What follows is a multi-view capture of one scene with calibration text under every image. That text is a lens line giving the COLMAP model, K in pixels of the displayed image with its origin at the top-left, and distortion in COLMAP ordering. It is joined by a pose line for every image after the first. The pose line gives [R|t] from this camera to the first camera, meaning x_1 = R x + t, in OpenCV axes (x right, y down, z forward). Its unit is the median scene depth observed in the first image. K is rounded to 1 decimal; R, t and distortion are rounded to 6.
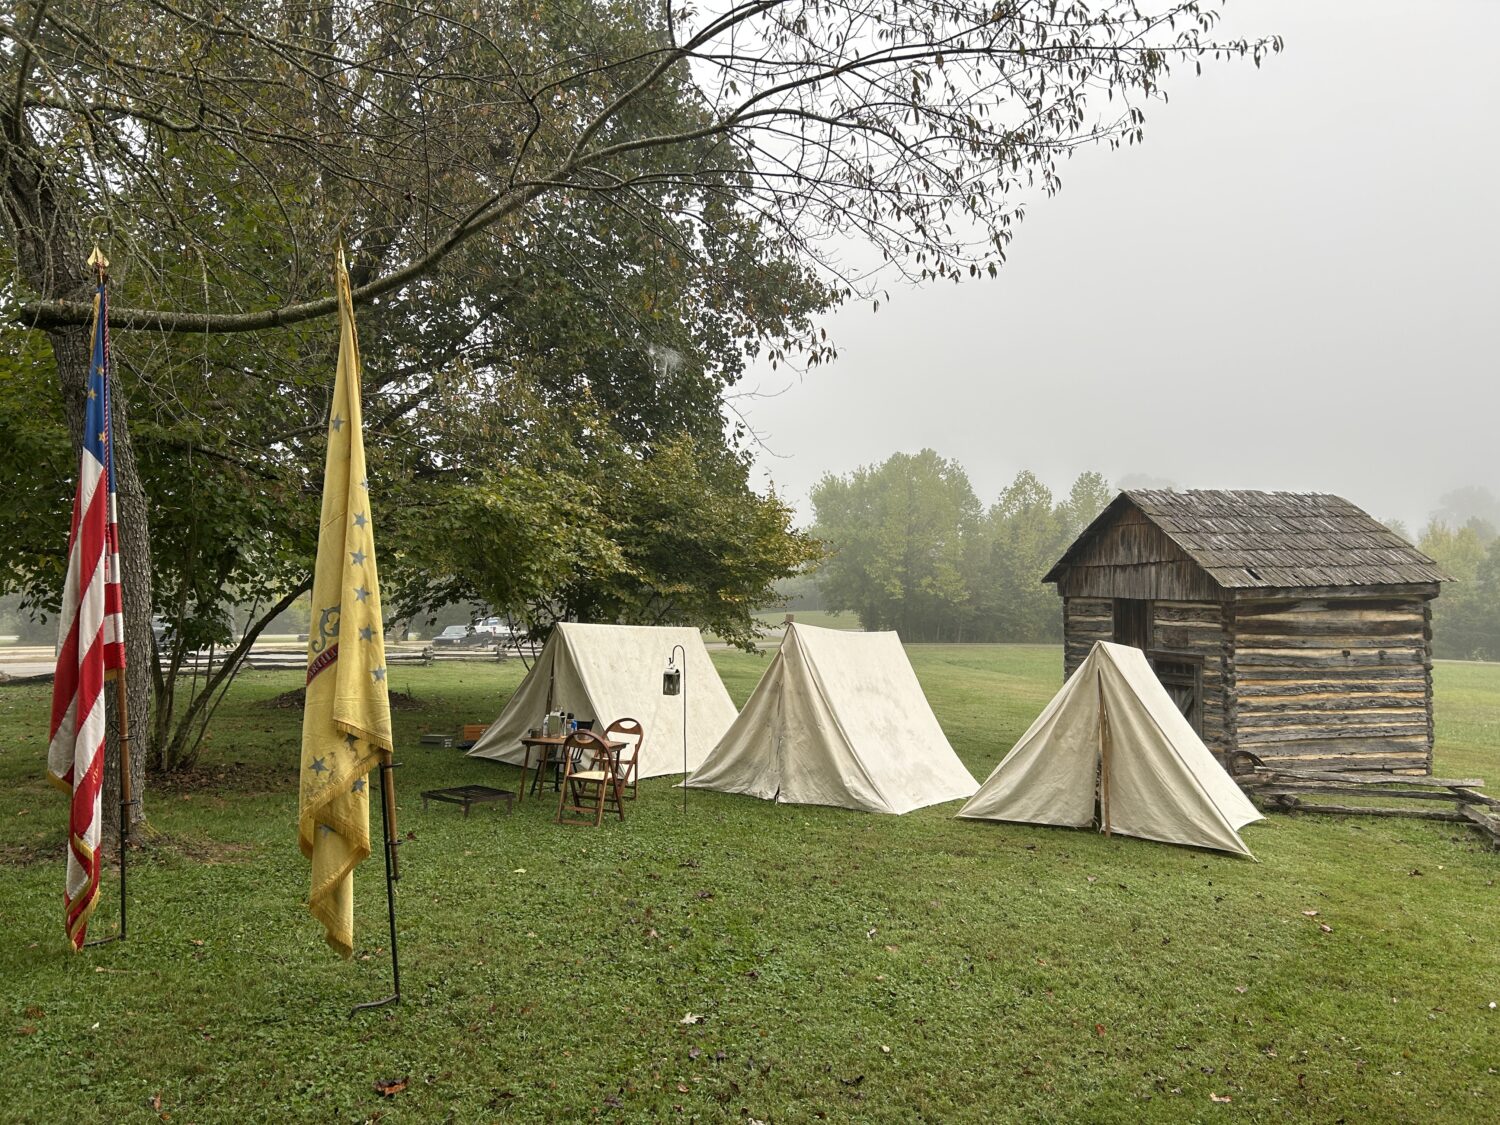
lens RADIAL K [[1141.3, 0, 750.0], [0, 1141.3, 562.5], [0, 0, 1]] dist [0.023507, -0.004290]
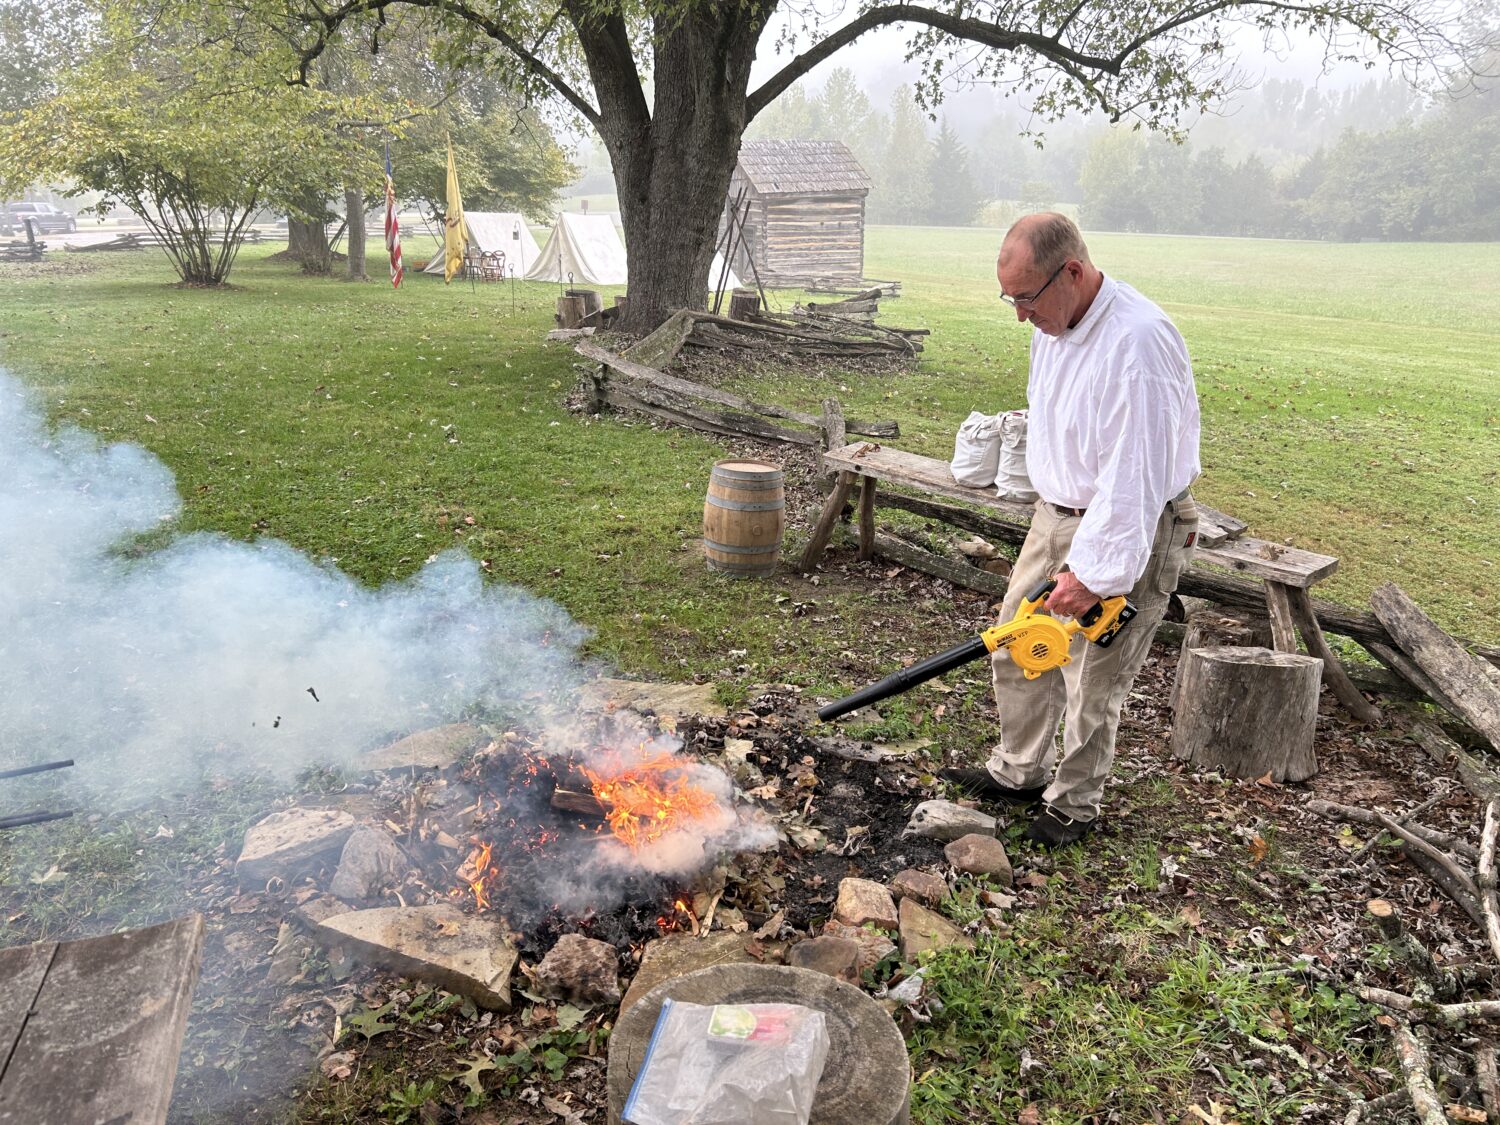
lens RADIAL K [[1141.3, 0, 750.0], [0, 1141.3, 562.5], [0, 0, 1]] dist [0.023507, -0.004290]
pose [[0.986900, -0.054137, 0.151981, 0.016613], [-0.002213, 0.937388, 0.348280, -0.075073], [-0.161321, -0.344054, 0.924988, -1.229019]]
